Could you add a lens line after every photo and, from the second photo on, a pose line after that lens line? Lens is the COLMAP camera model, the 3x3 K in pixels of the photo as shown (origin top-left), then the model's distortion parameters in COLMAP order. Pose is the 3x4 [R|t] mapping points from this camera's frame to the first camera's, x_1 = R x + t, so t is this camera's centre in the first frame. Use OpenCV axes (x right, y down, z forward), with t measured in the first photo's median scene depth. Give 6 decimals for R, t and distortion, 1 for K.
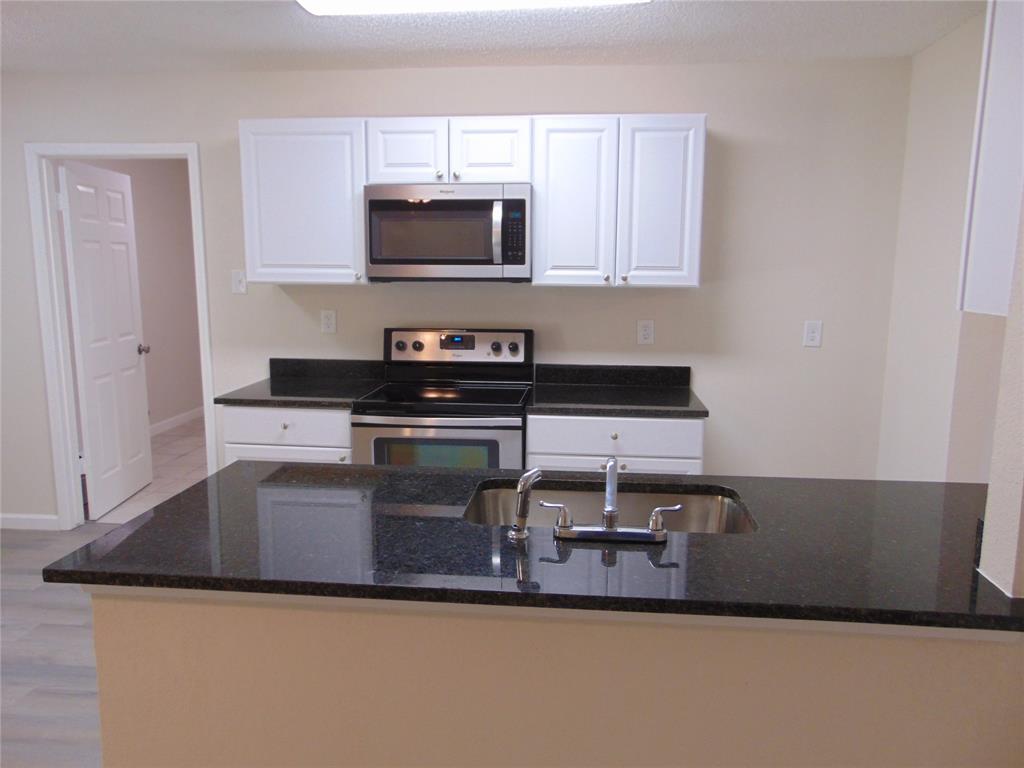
lens RADIAL K [[769.3, 0, 512.0], [0, 769.3, 384.0], [0, 0, 1]] dist [-0.034251, 0.071895]
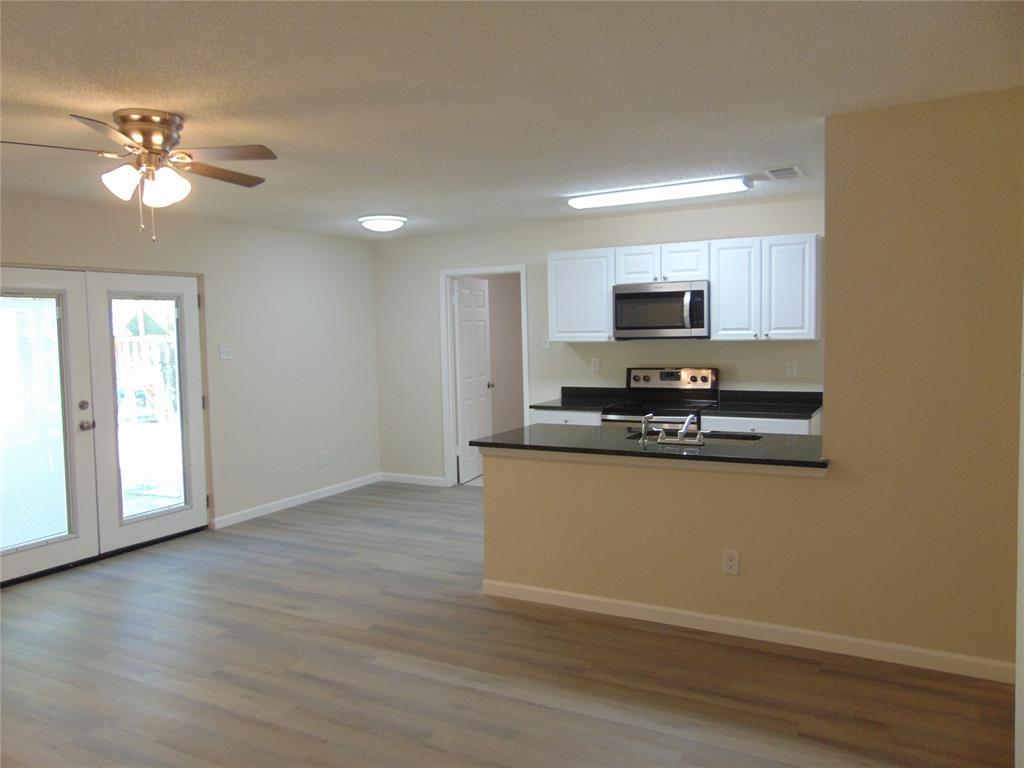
lens RADIAL K [[769.3, 0, 512.0], [0, 769.3, 384.0], [0, 0, 1]] dist [-0.034251, 0.071895]
pose [[0.920293, 0.002020, -0.391224, 0.281295], [-0.033808, 0.996657, -0.074383, 0.103485], [0.389766, 0.081680, 0.917284, -0.680356]]
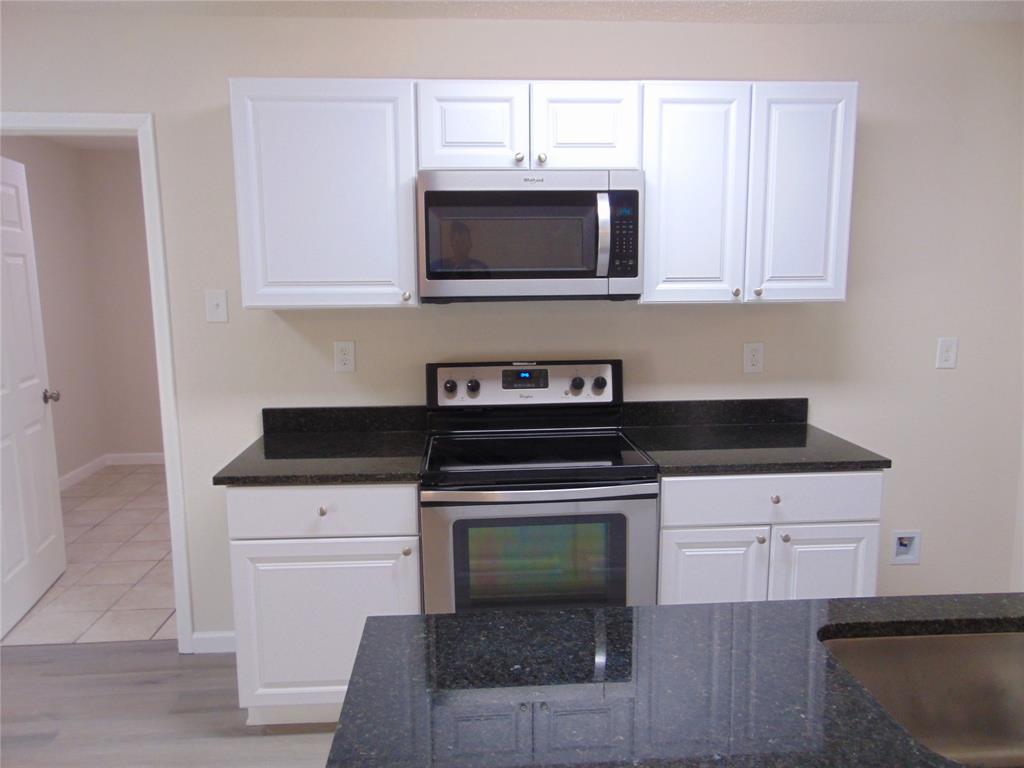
lens RADIAL K [[769.3, 0, 512.0], [0, 769.3, 384.0], [0, 0, 1]] dist [-0.034251, 0.071895]
pose [[0.985877, -0.039529, 0.162738, -0.227414], [0.041180, 0.999129, -0.006786, -0.048615], [-0.162328, 0.013391, 0.986646, 0.267728]]
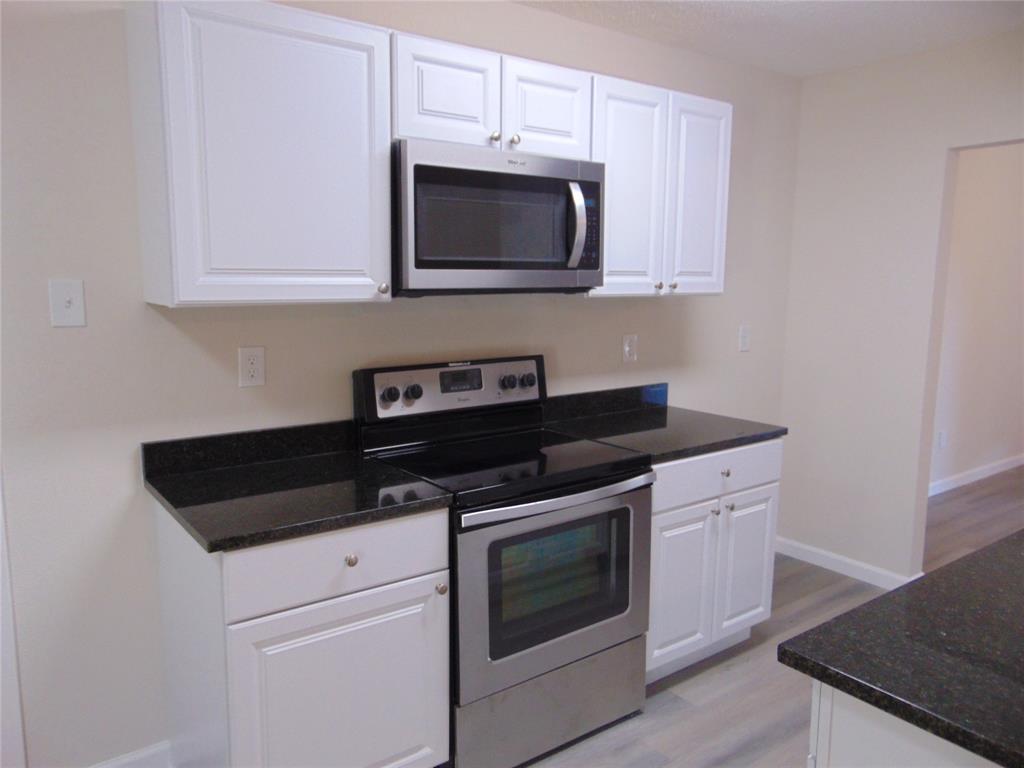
lens RADIAL K [[769.3, 0, 512.0], [0, 769.3, 384.0], [0, 0, 1]] dist [-0.034251, 0.071895]
pose [[0.734422, -0.099379, 0.671378, -0.551473], [0.105312, 0.993927, 0.031922, -0.074845], [-0.670473, 0.047260, 0.740428, 0.492374]]
